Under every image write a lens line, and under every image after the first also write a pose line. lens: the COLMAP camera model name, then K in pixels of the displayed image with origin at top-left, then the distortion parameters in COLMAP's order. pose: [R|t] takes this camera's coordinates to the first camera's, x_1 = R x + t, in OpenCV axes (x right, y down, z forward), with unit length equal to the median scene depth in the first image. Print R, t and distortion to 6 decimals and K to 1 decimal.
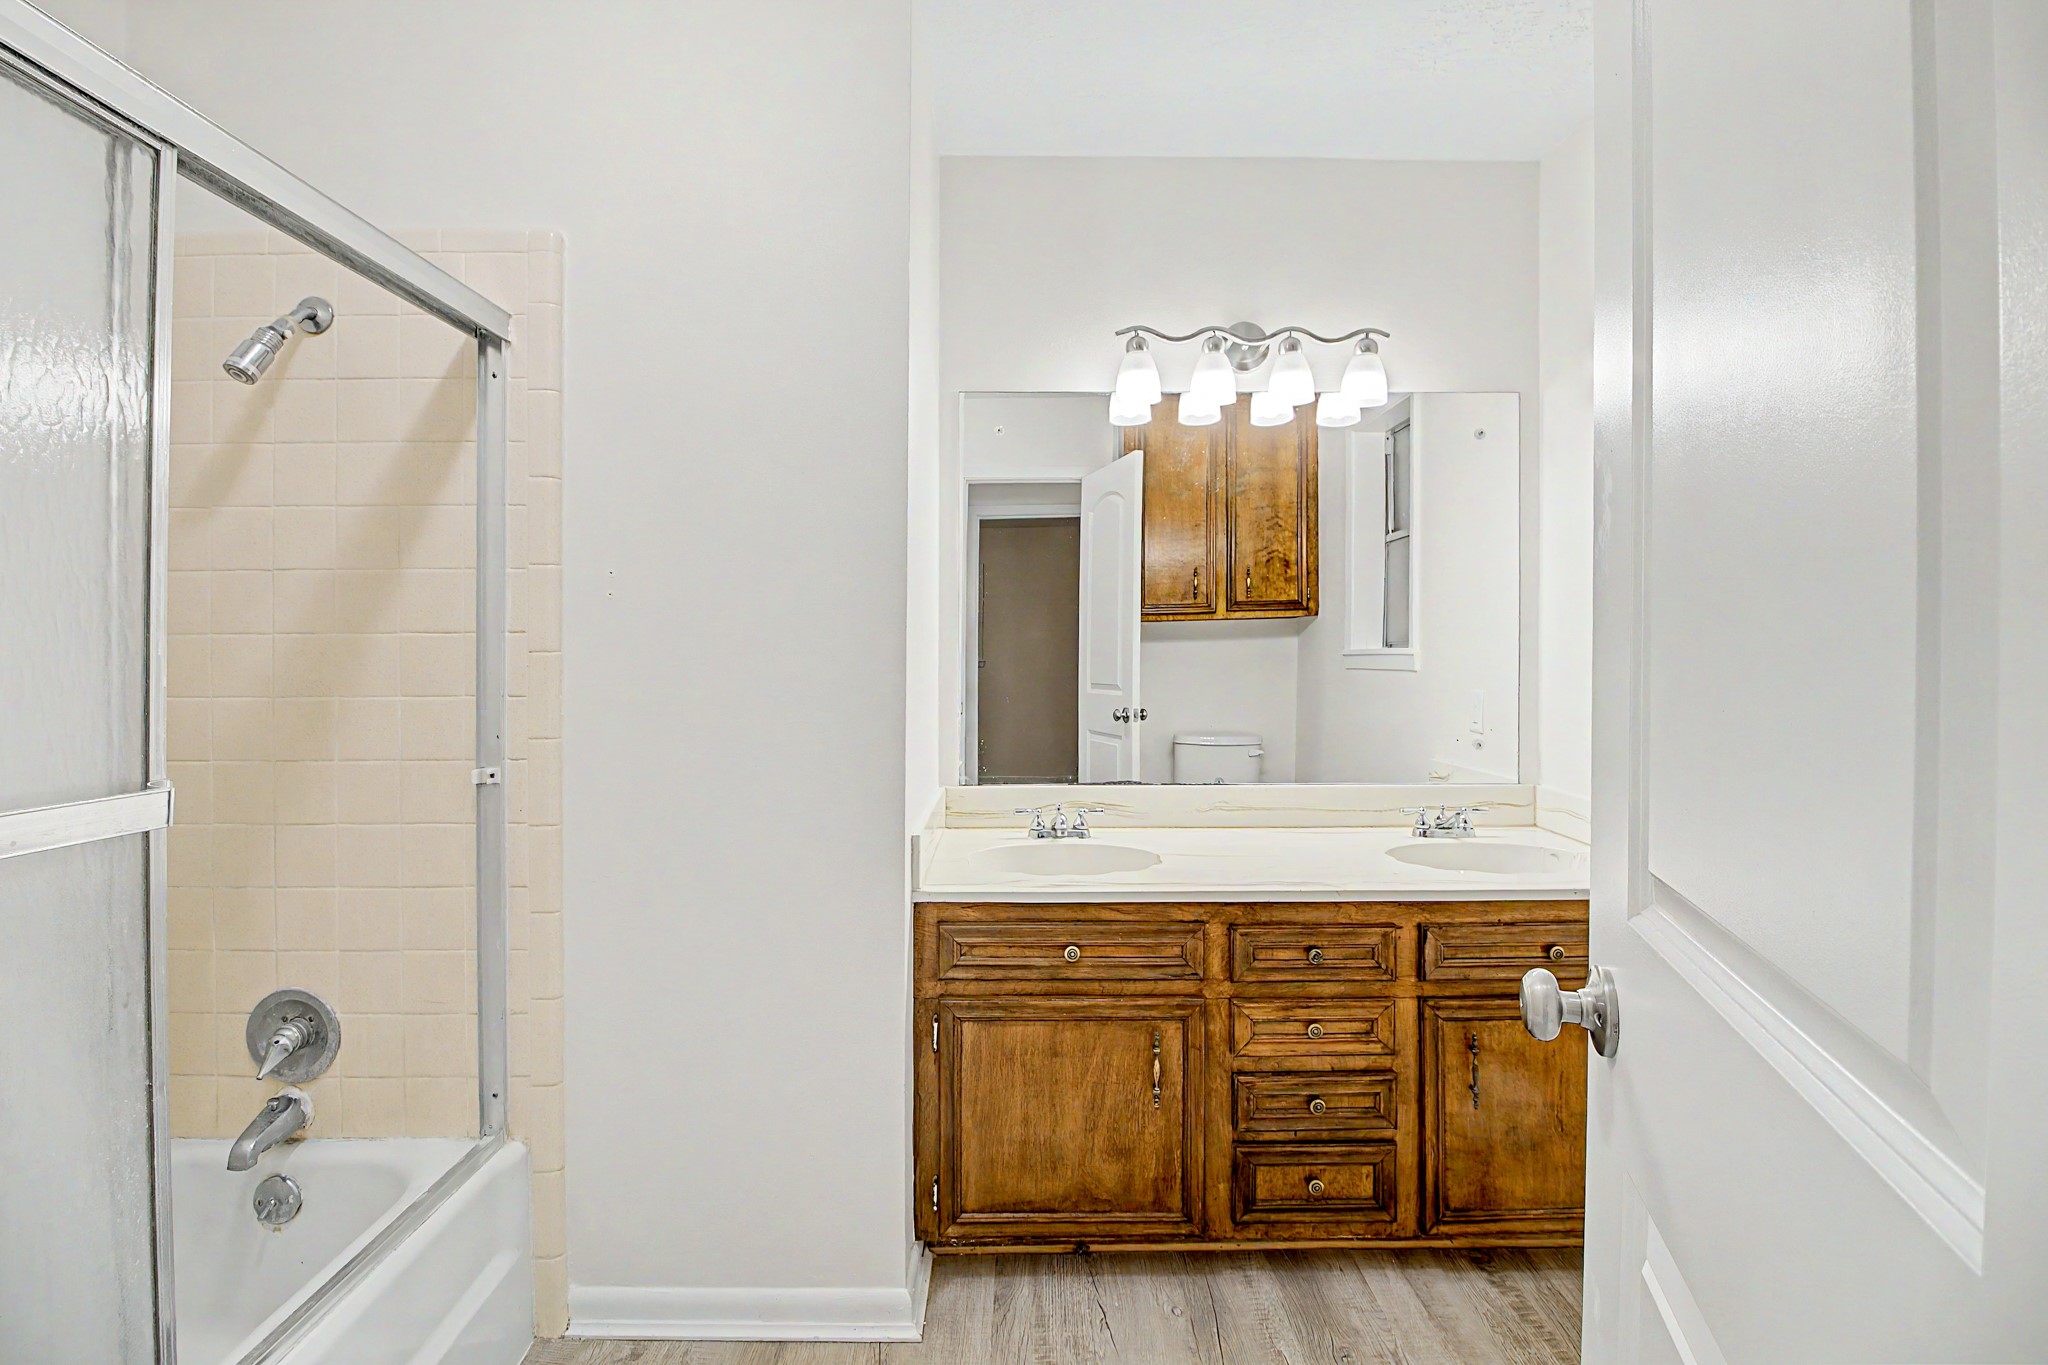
lens RADIAL K [[947.0, 0, 1017.8], [0, 947.0, 632.1], [0, 0, 1]] dist [0.002017, -0.014990]
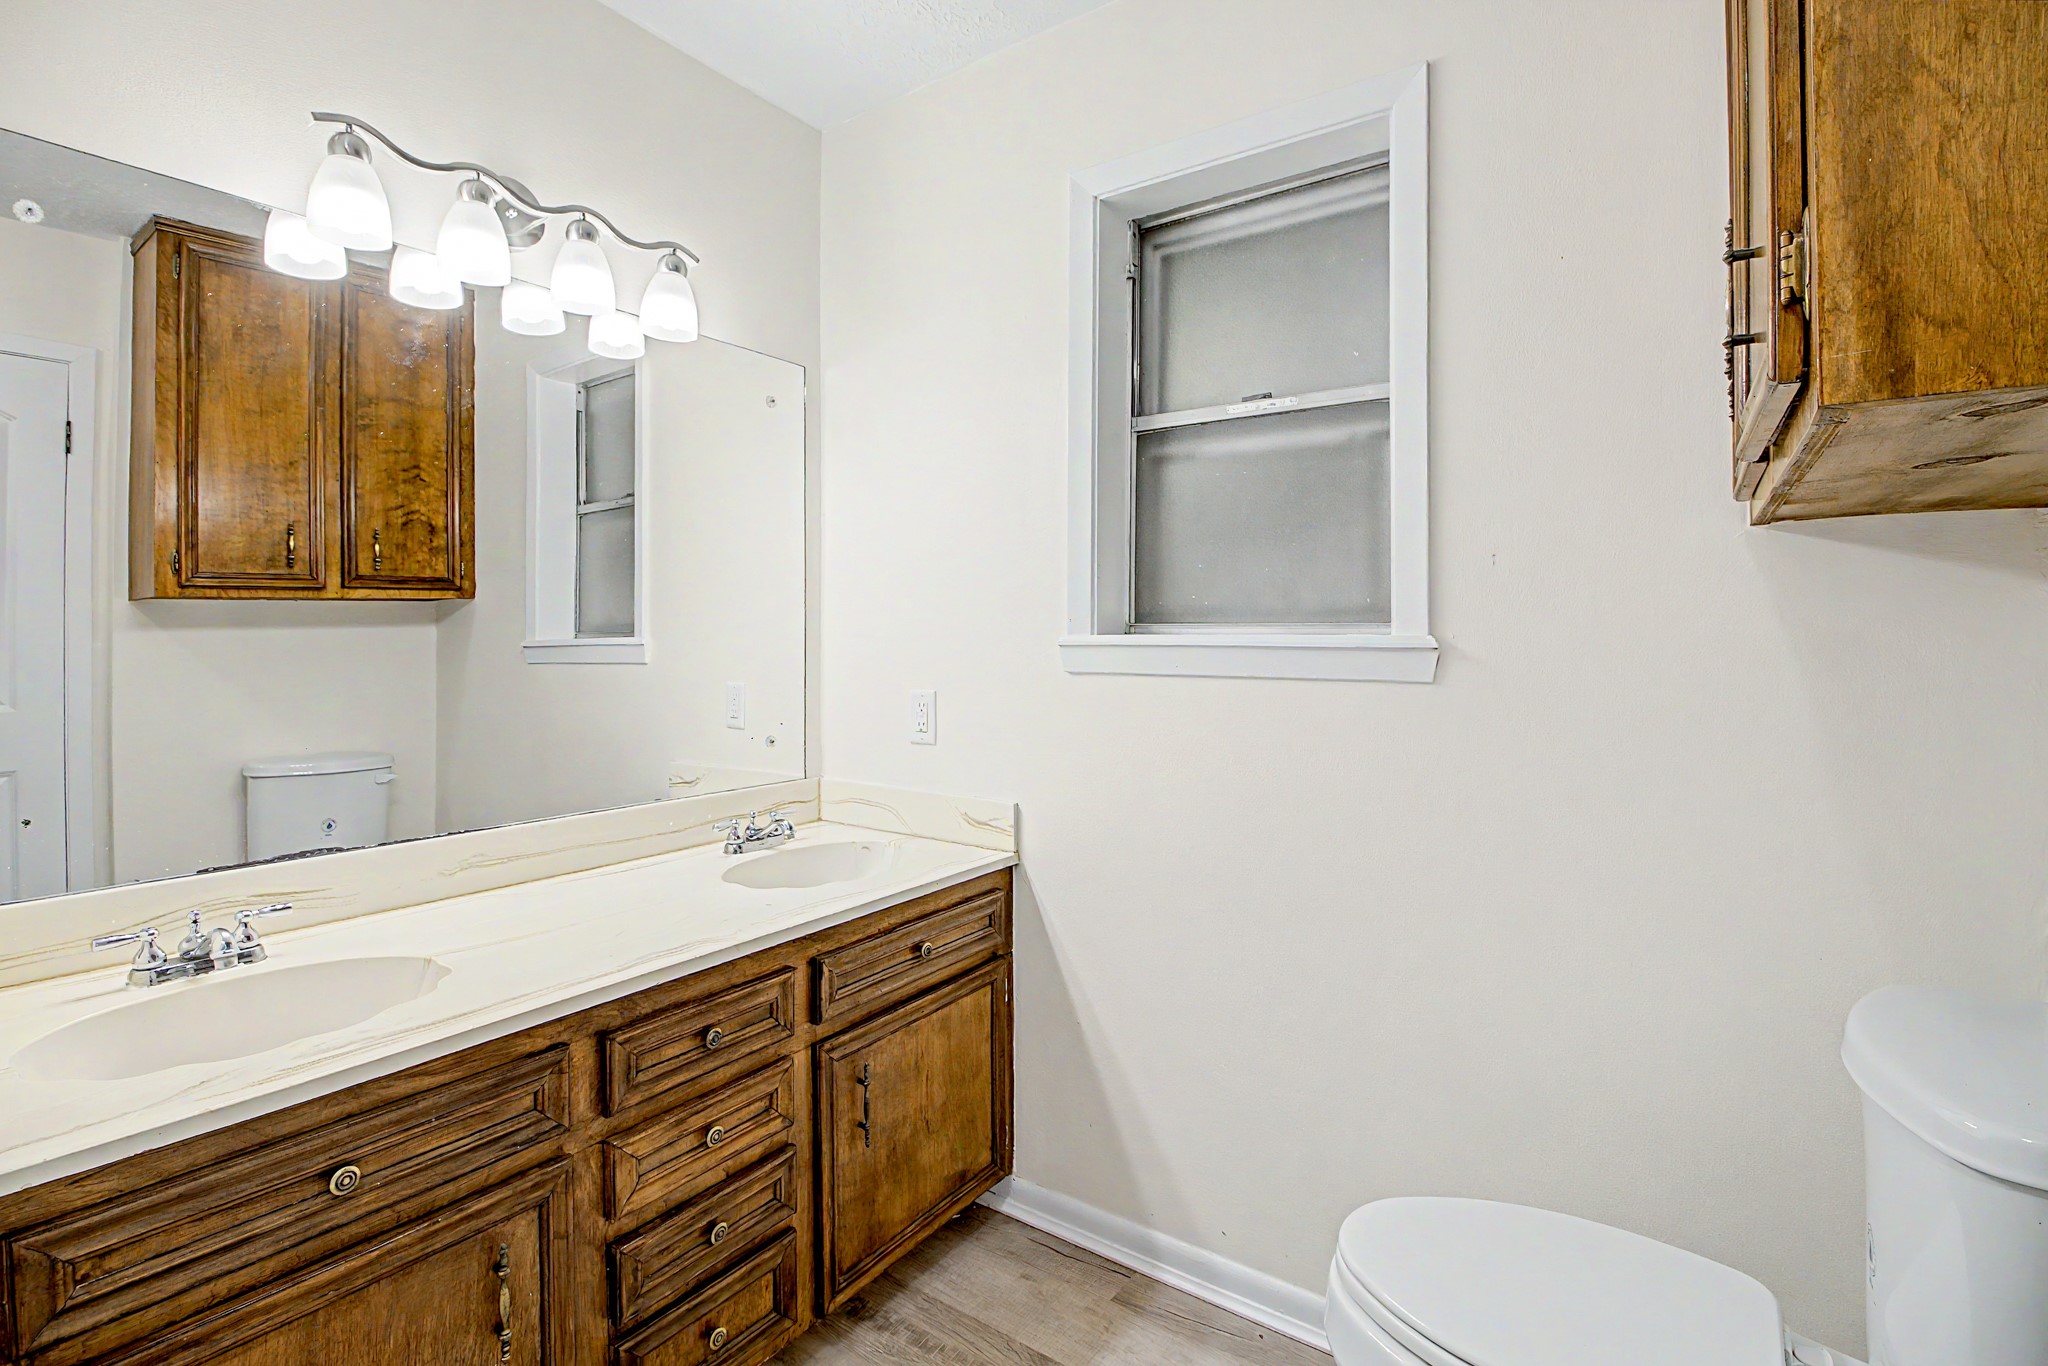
lens RADIAL K [[951.1, 0, 1026.9], [0, 951.1, 639.3], [0, 0, 1]] dist [-0.001500, -0.013516]
pose [[0.576530, -0.000996, 0.817075, -0.160624], [-0.010351, 0.999910, 0.008522, 0.013543], [-0.817010, -0.013371, 0.576468, 0.356566]]
